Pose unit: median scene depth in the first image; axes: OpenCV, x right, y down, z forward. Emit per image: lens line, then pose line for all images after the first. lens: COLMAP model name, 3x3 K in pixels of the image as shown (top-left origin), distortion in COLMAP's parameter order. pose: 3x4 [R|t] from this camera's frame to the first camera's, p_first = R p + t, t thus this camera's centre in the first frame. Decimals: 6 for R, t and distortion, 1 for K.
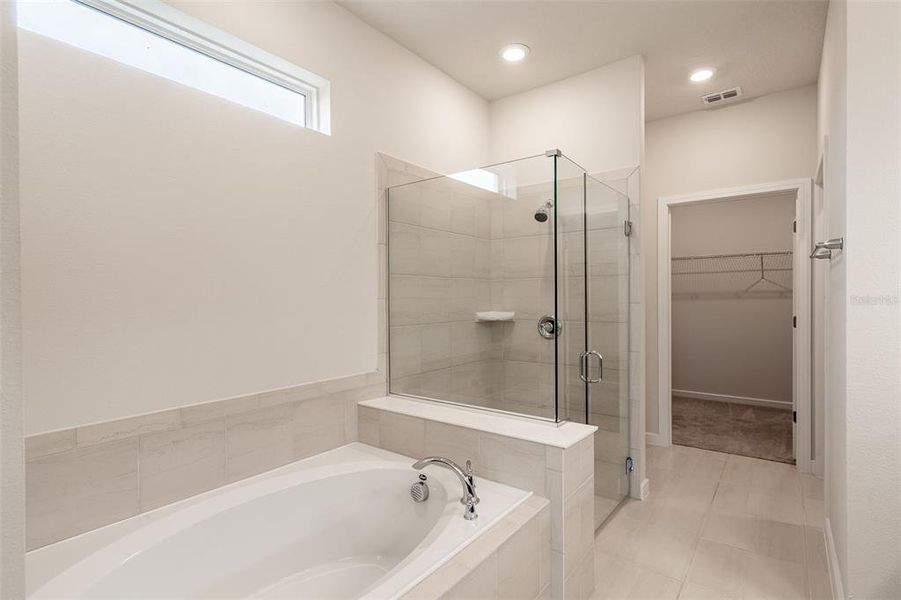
lens RADIAL K [[441.6, 0, 454.1], [0, 441.6, 298.7], [0, 0, 1]] dist [0.003624, 0.000413]
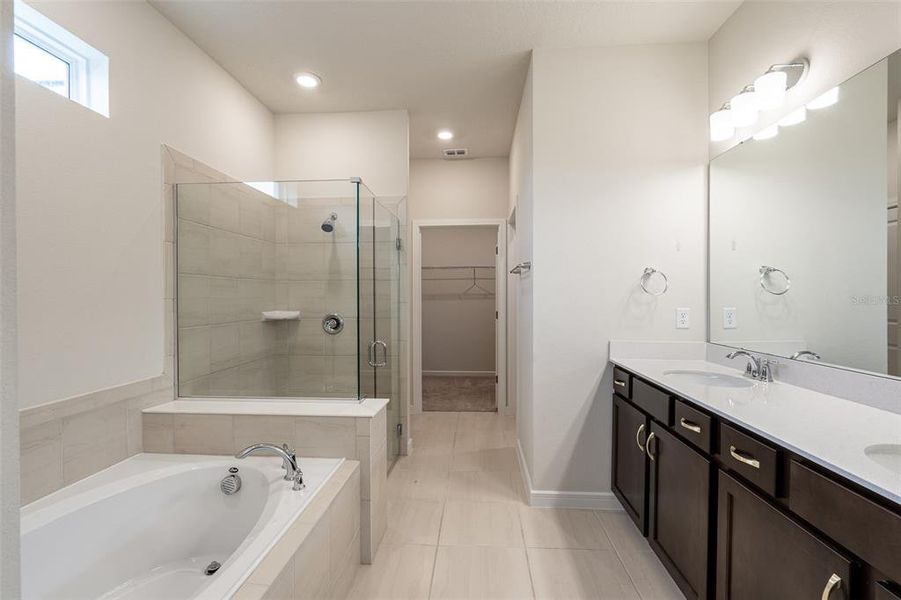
lens RADIAL K [[405.8, 0, 453.1], [0, 405.8, 297.1], [0, 0, 1]] dist [-0.006544, 0.002163]
pose [[0.834767, 0.003995, 0.550589, -0.114647], [-0.001316, 0.999985, -0.005260, -0.000077], [-0.550601, 0.003666, 0.834760, -0.057545]]
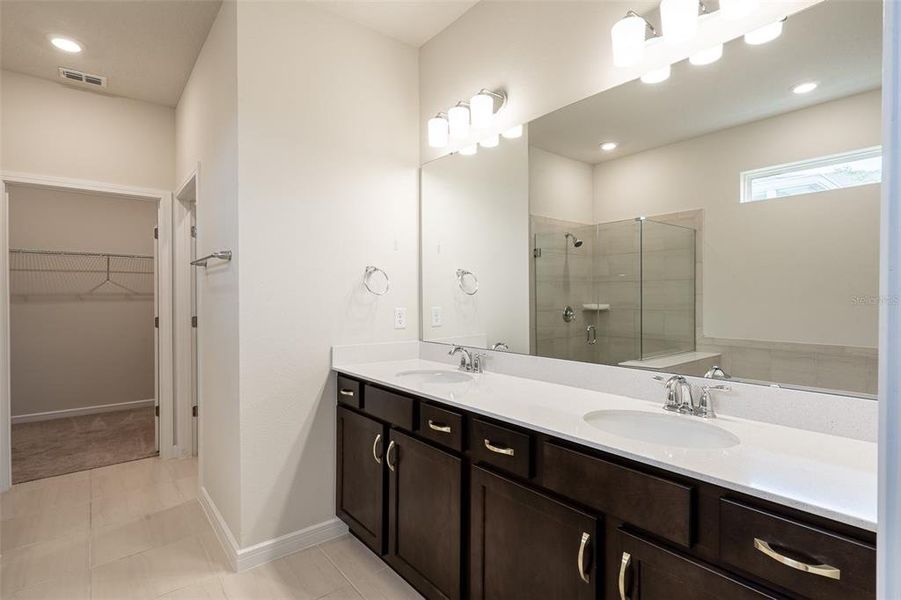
lens RADIAL K [[441.6, 0, 448.6], [0, 441.6, 298.1], [0, 0, 1]] dist [0.003624, 0.000413]
pose [[0.242981, 0.001398, 0.970030, -0.113861], [0.005034, 0.999984, -0.002702, 0.000285], [-0.970018, 0.005540, 0.242970, 0.065572]]
